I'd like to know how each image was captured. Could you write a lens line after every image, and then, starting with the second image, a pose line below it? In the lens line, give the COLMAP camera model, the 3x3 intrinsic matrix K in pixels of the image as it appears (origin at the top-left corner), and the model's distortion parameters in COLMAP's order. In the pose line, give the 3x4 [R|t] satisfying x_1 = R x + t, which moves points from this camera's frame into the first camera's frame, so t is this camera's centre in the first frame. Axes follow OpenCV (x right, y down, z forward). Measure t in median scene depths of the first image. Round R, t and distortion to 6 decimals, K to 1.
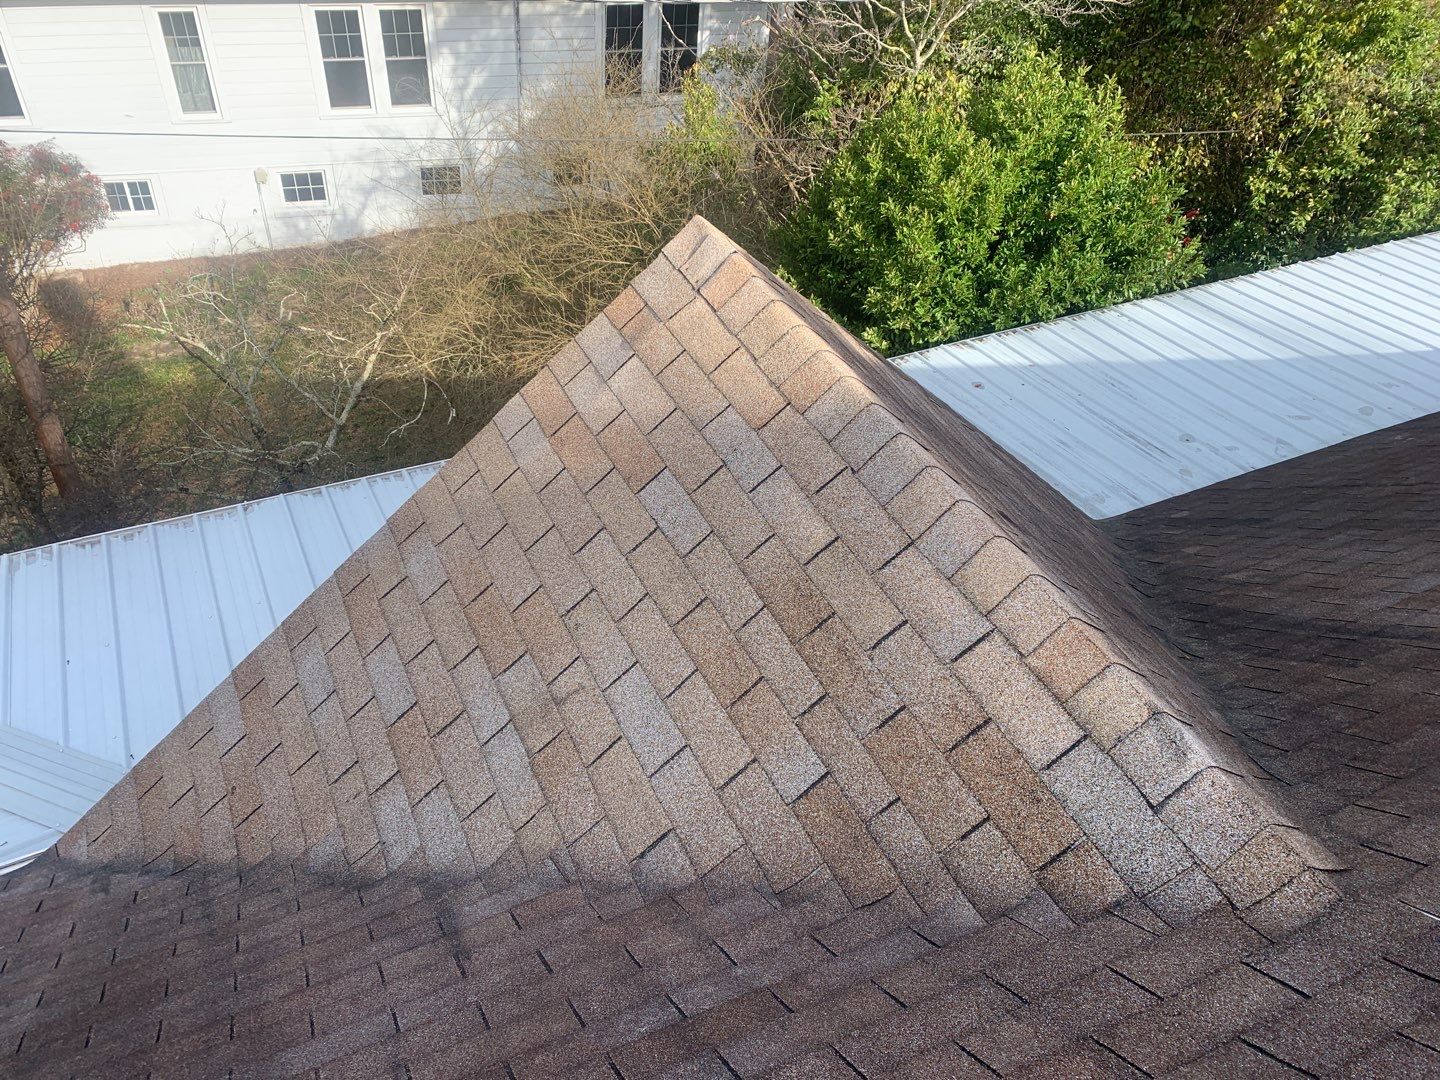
lens RADIAL K [[1092.5, 0, 720.0], [0, 1092.5, 540.0], [0, 0, 1]] dist [0.003273, -0.006198]
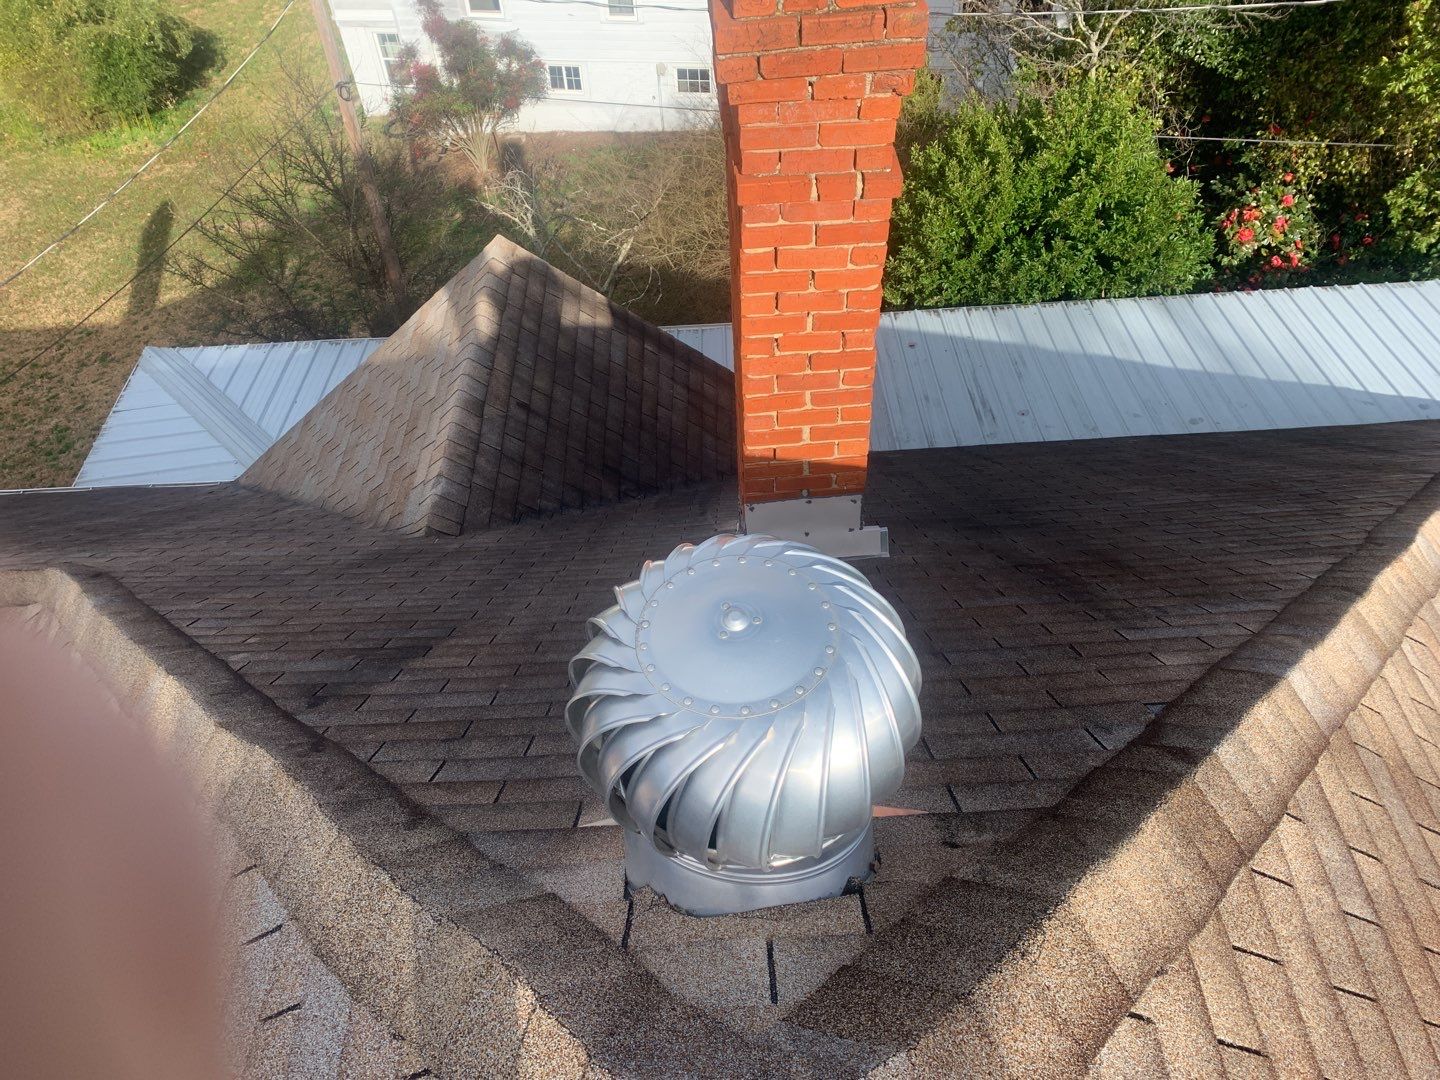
lens RADIAL K [[1101.6, 0, 700.4], [0, 1101.6, 532.0], [0, 0, 1]] dist [0.006514, -0.002566]
pose [[0.893561, 0.240808, -0.378892, 0.221075], [-0.198833, 0.968959, 0.146913, -0.025692], [0.402509, -0.055939, 0.913705, -0.138727]]
